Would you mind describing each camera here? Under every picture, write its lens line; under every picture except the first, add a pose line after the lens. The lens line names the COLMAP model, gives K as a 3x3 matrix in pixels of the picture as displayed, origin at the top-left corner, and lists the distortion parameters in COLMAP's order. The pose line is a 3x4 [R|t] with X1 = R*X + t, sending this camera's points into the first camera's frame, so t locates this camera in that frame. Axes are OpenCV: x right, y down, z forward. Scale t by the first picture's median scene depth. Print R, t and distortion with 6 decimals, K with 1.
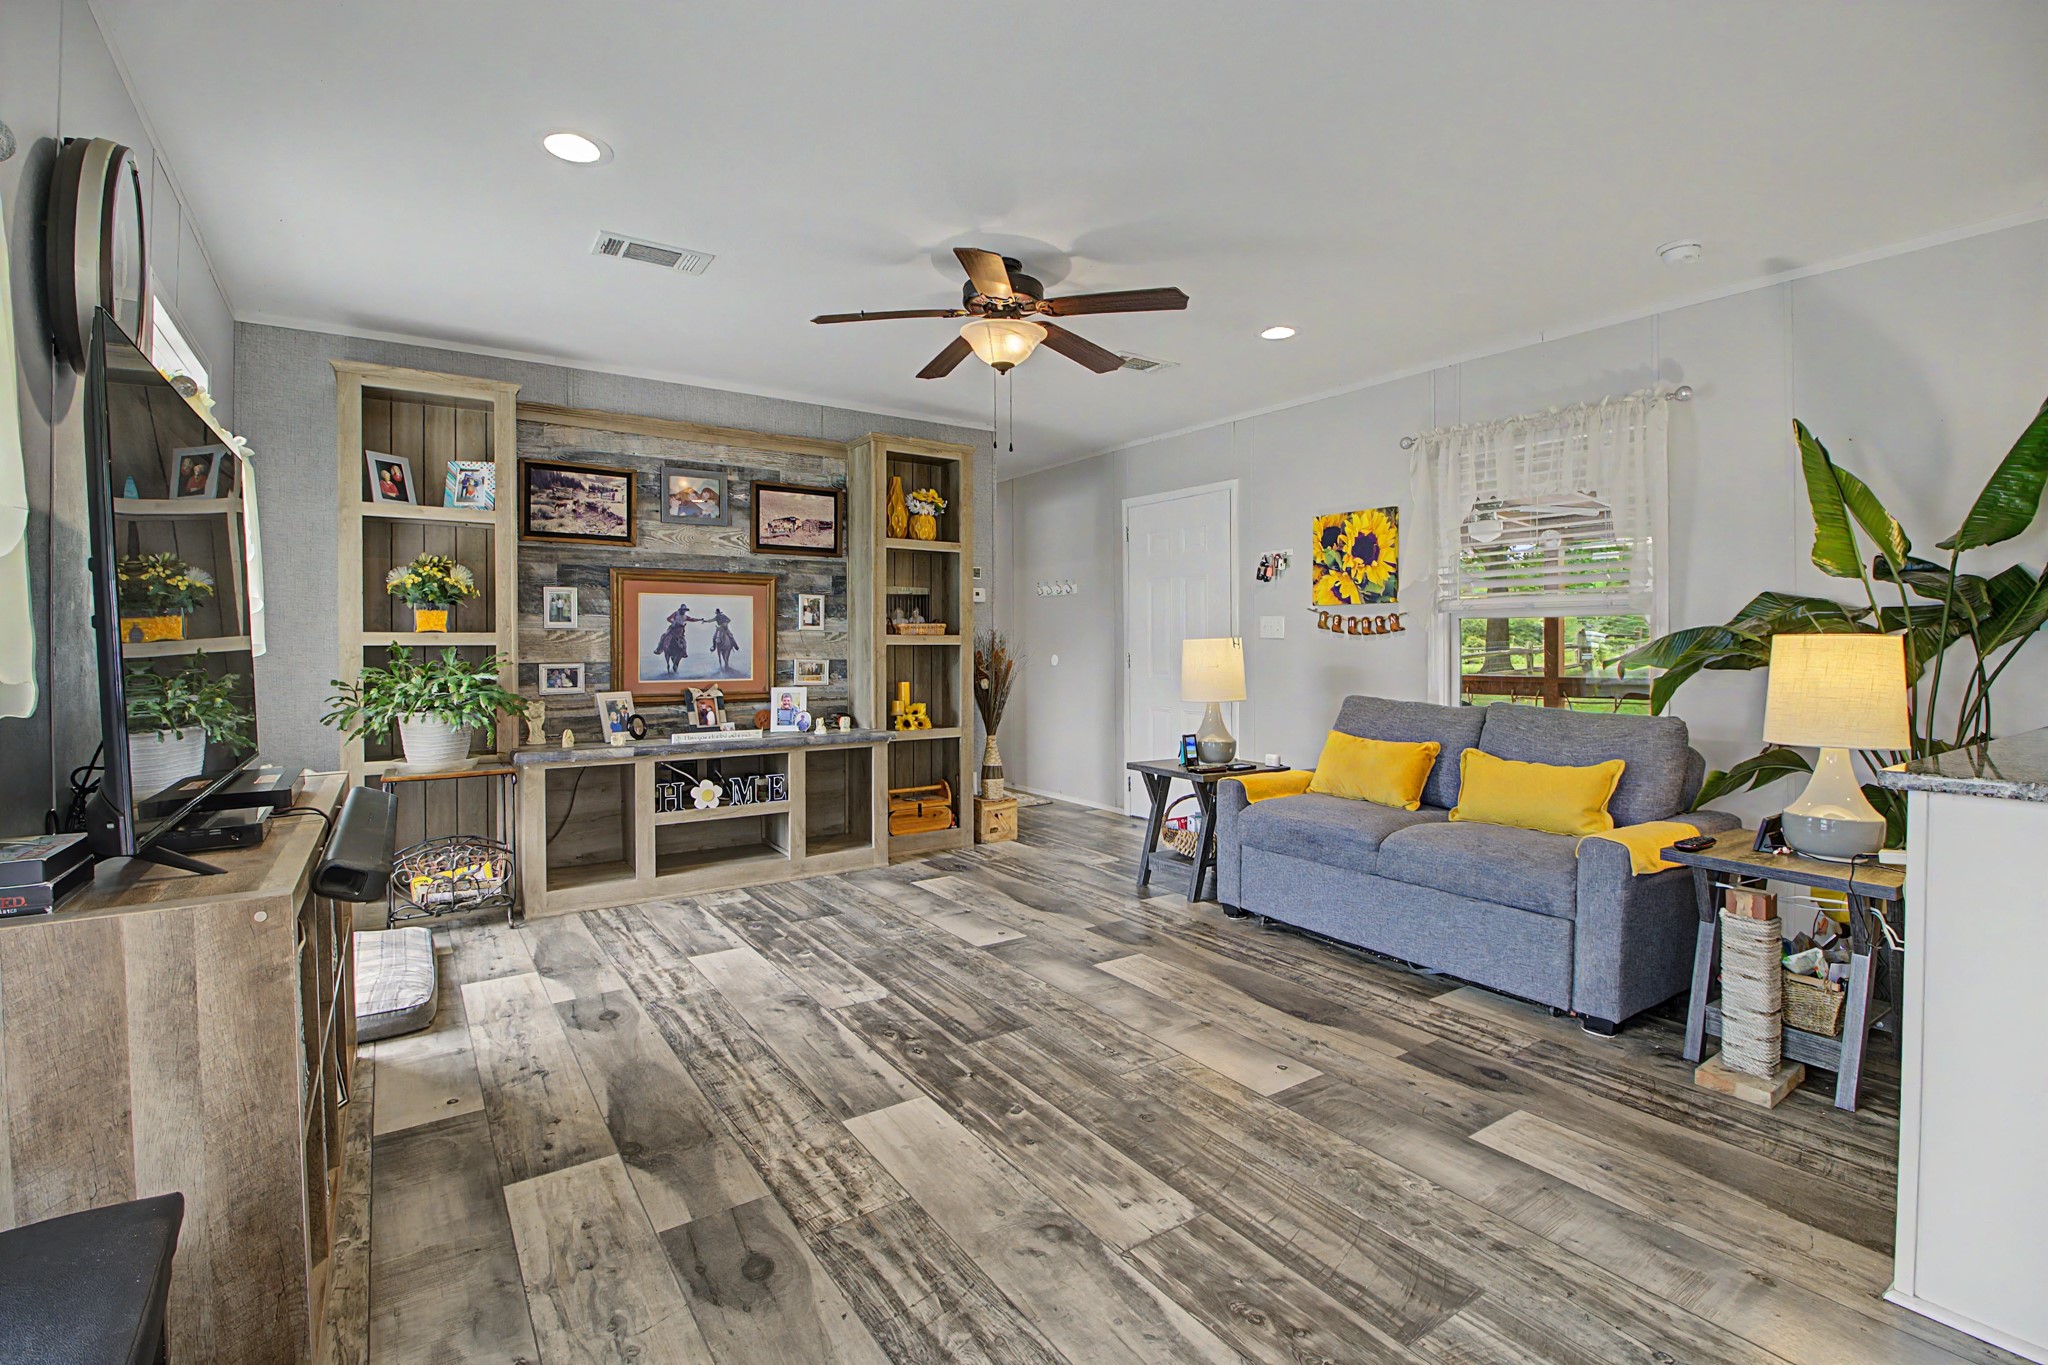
lens RADIAL K [[936.6, 0, 1070.0], [0, 936.6, 659.8], [0, 0, 1]] dist [-0.011033, -0.002195]
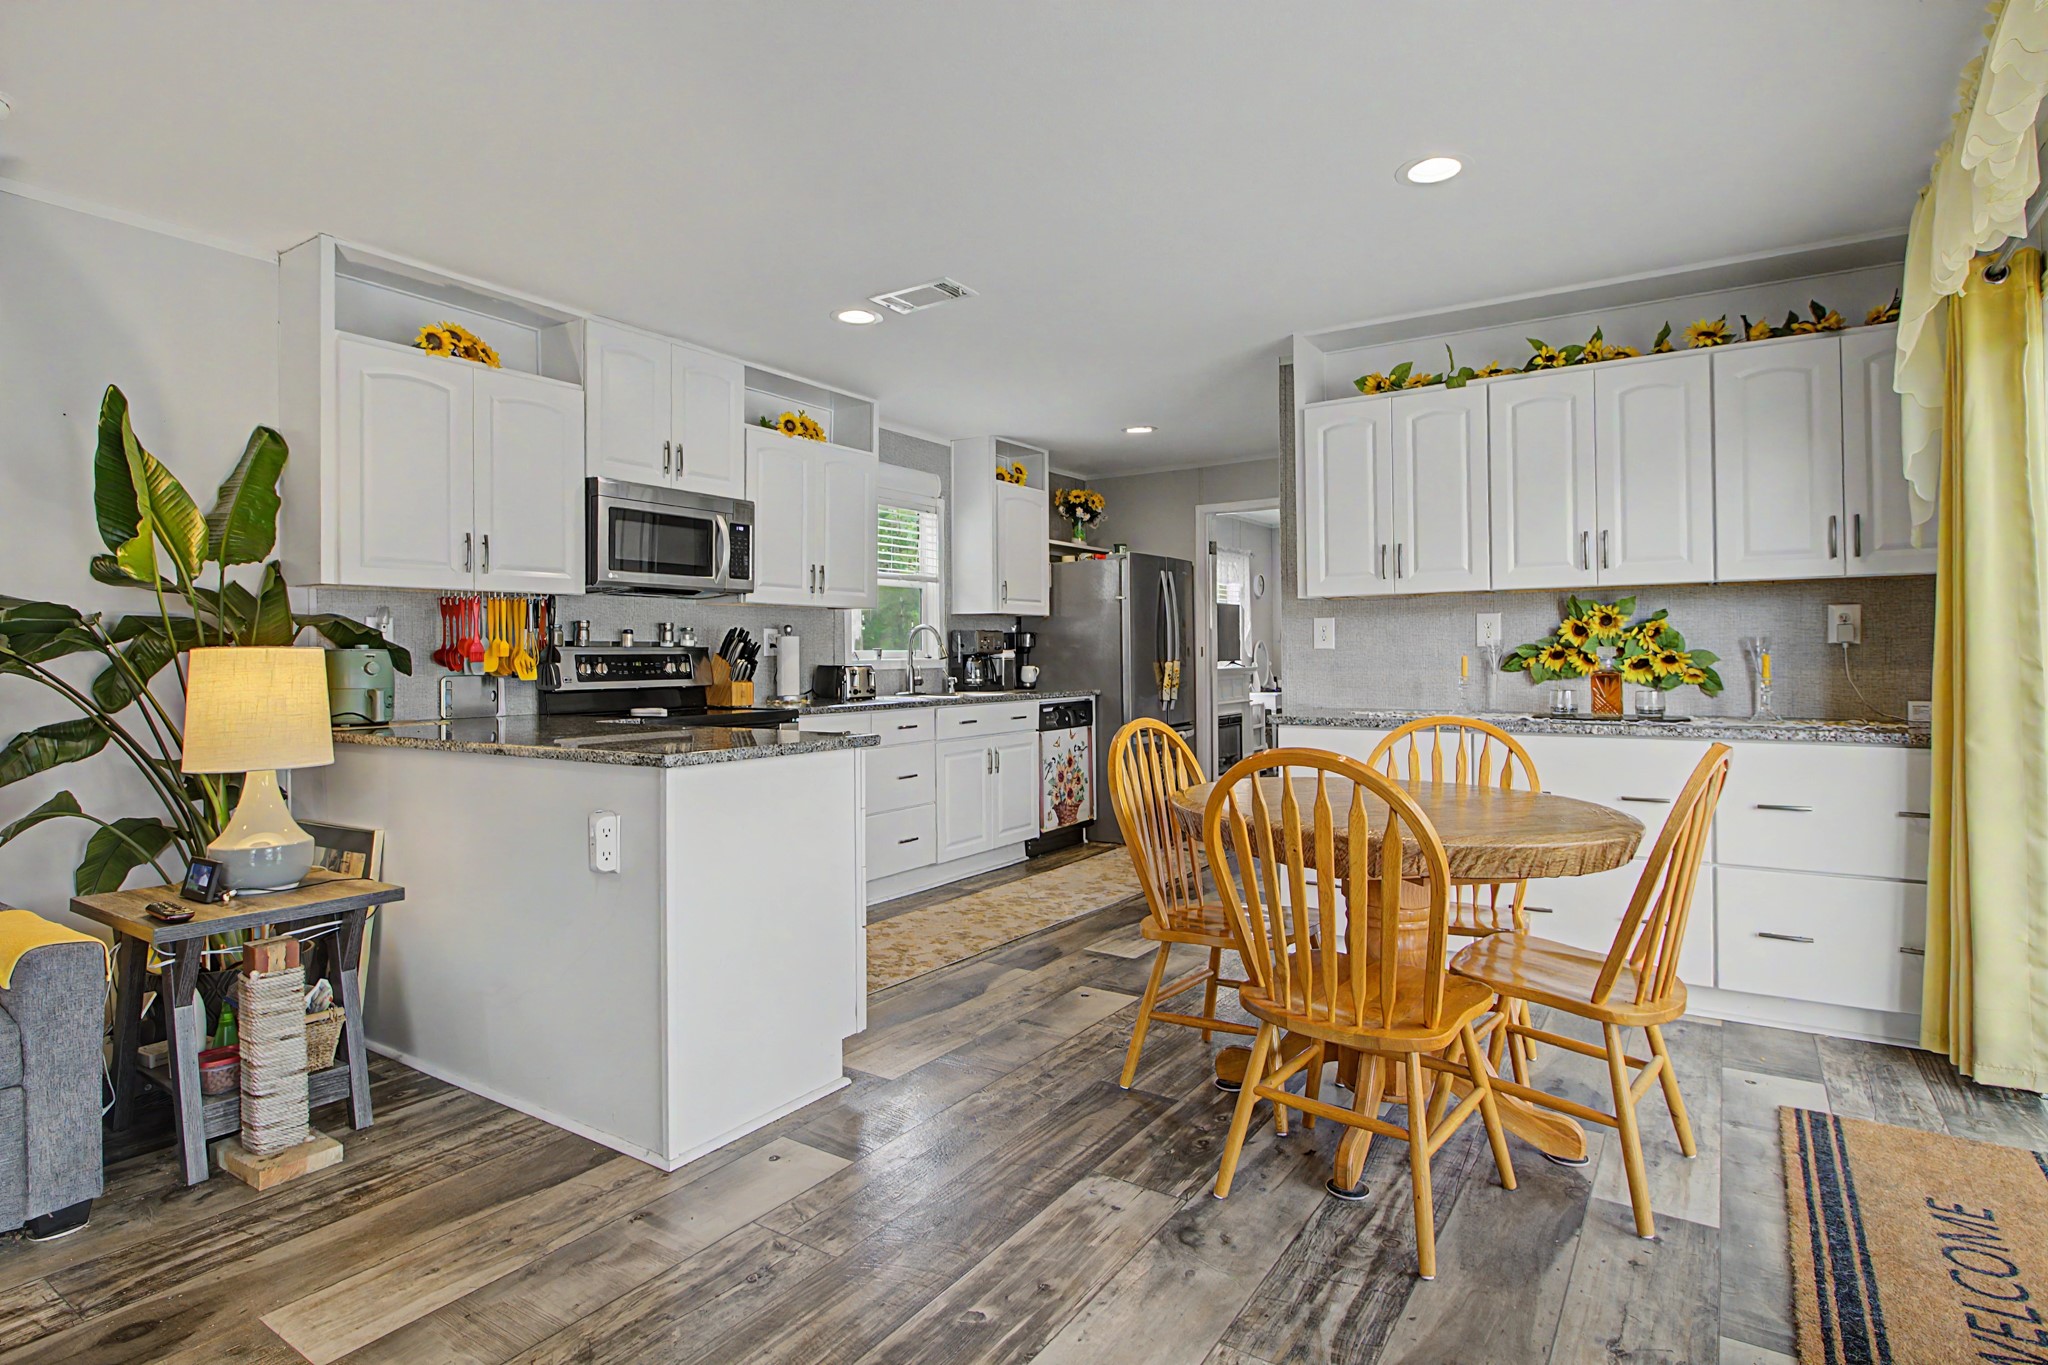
lens RADIAL K [[1055.4, 0, 1039.8], [0, 1055.4, 644.6], [0, 0, 1]] dist [0.013532, -0.001450]
pose [[-0.355028, 0.013672, 0.934756, -0.378940], [0.022628, 0.999726, -0.006028, -0.005684], [-0.934582, 0.019012, -0.355240, 0.554336]]
